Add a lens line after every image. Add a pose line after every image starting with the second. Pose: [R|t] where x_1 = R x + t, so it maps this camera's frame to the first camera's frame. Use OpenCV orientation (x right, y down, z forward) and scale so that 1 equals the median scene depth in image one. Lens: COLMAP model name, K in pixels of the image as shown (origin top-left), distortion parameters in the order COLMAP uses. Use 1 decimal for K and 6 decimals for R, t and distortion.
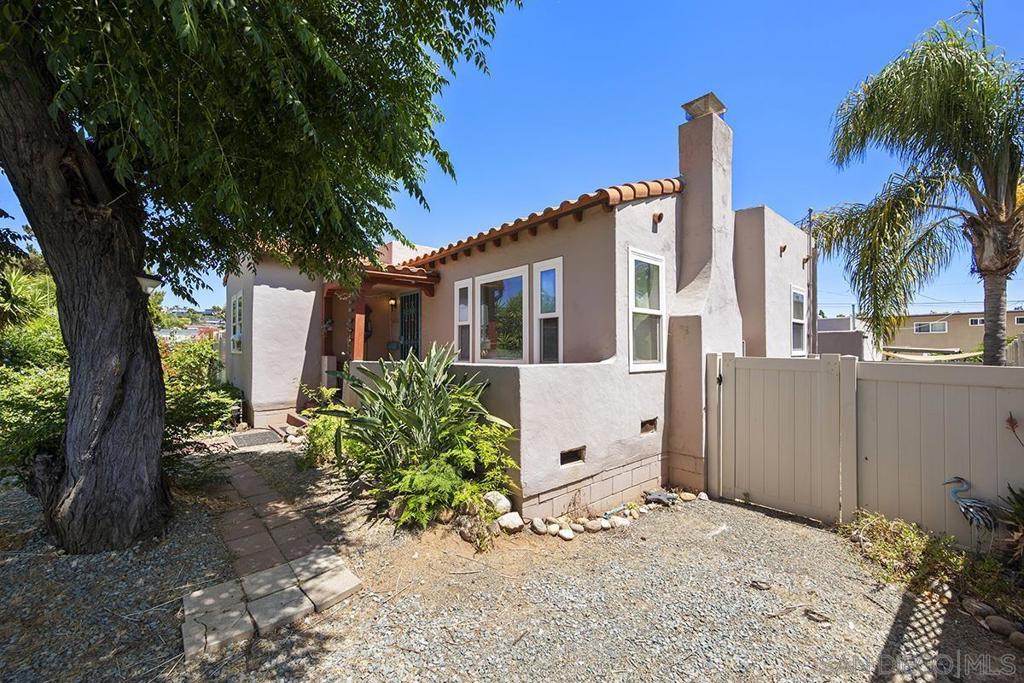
lens RADIAL K [[405.8, 0, 512.6], [0, 405.8, 341.4], [0, 0, 1]] dist [0.003027, 0.000091]
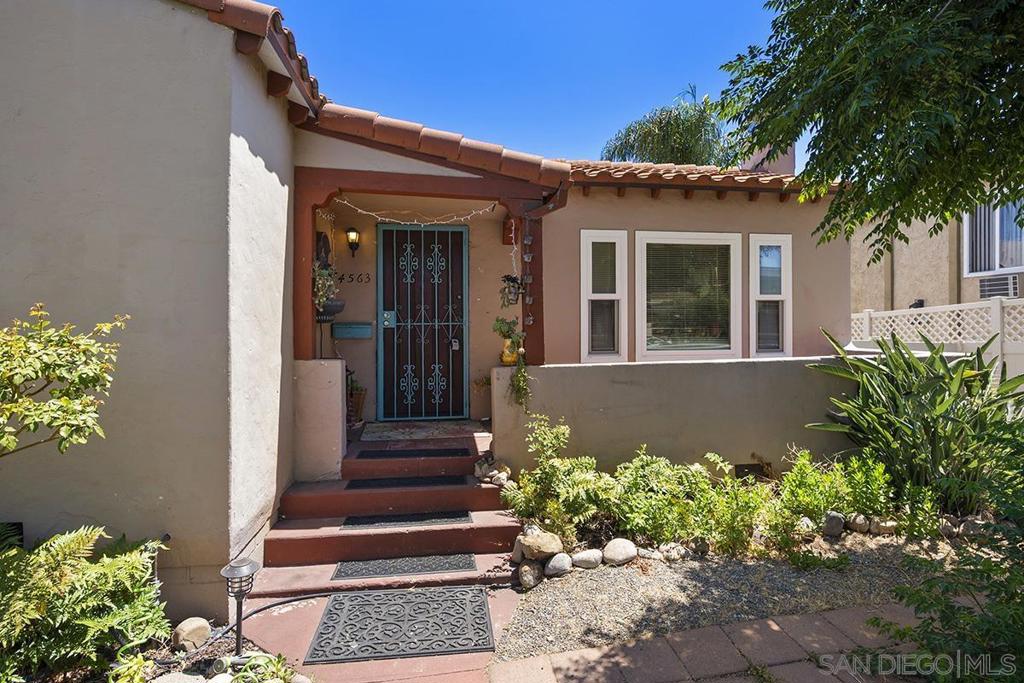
lens RADIAL K [[494.1, 0, 512.0], [0, 494.1, 341.5], [0, 0, 1]] dist [0.000409, 0.000017]
pose [[0.545493, 0.003906, 0.838106, -0.947131], [-0.009485, 0.999954, 0.001513, 0.029596], [-0.838062, -0.008775, 0.545505, 0.756945]]
